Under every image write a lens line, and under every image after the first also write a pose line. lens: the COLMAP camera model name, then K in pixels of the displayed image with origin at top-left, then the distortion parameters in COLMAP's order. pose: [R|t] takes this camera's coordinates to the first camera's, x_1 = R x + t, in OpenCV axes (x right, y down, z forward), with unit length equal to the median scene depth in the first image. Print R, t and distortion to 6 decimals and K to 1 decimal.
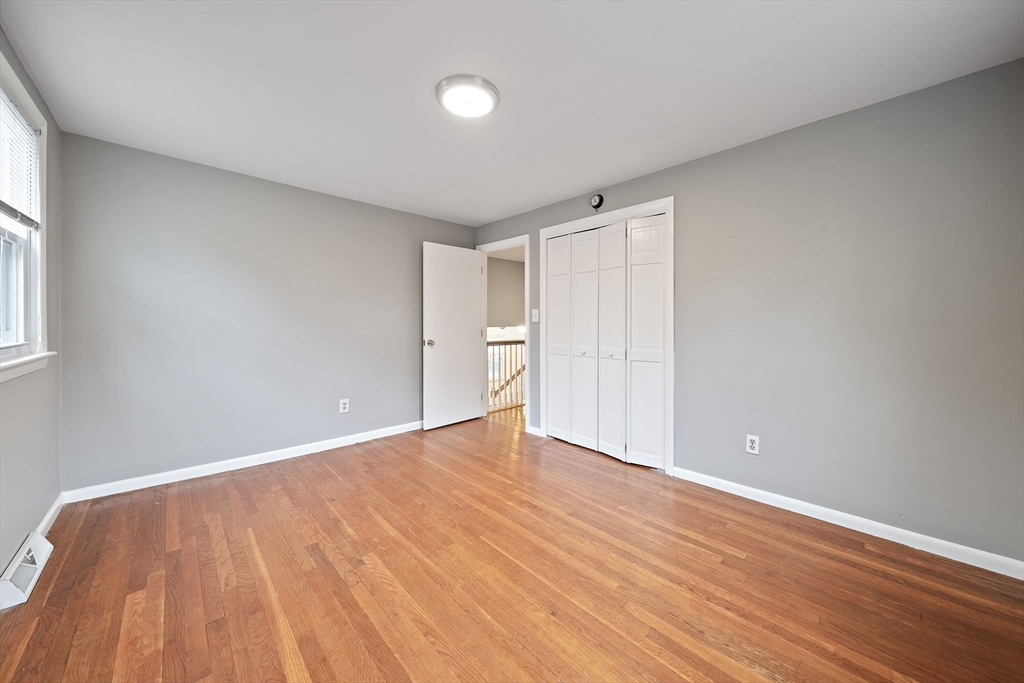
lens RADIAL K [[357.5, 0, 513.4], [0, 357.5, 331.9], [0, 0, 1]] dist [-0.001635, -0.000097]
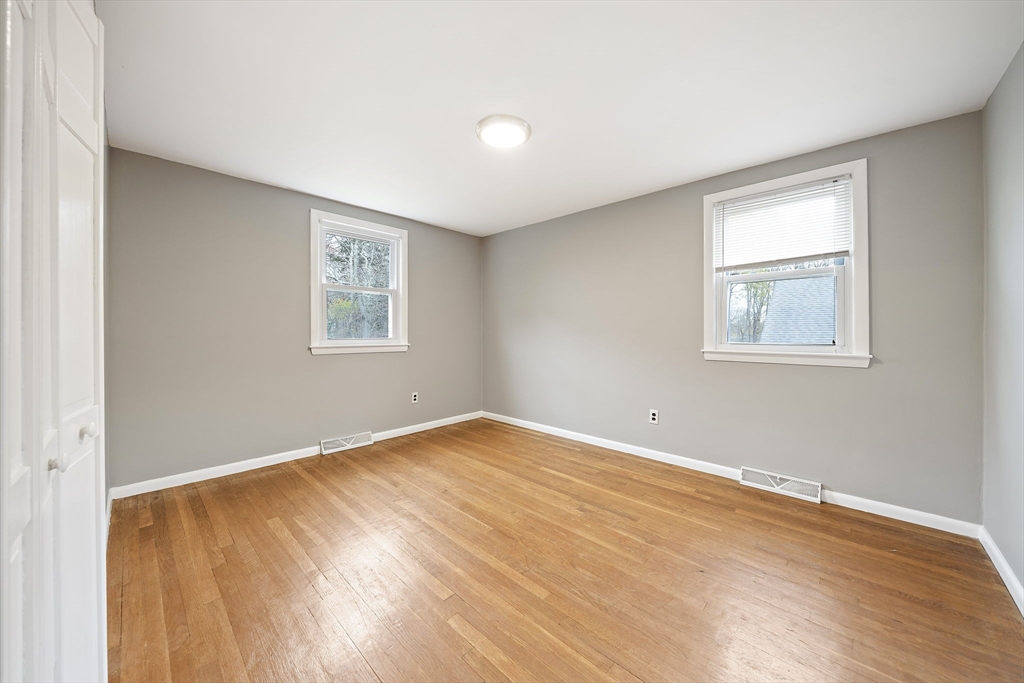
lens RADIAL K [[357.5, 0, 513.4], [0, 357.5, 331.9], [0, 0, 1]] dist [-0.001635, -0.000097]
pose [[-0.998788, -0.003431, -0.049098, -0.106300], [-0.004693, 0.999661, 0.025607, -0.042732], [0.048994, 0.025807, -0.998466, 2.175586]]
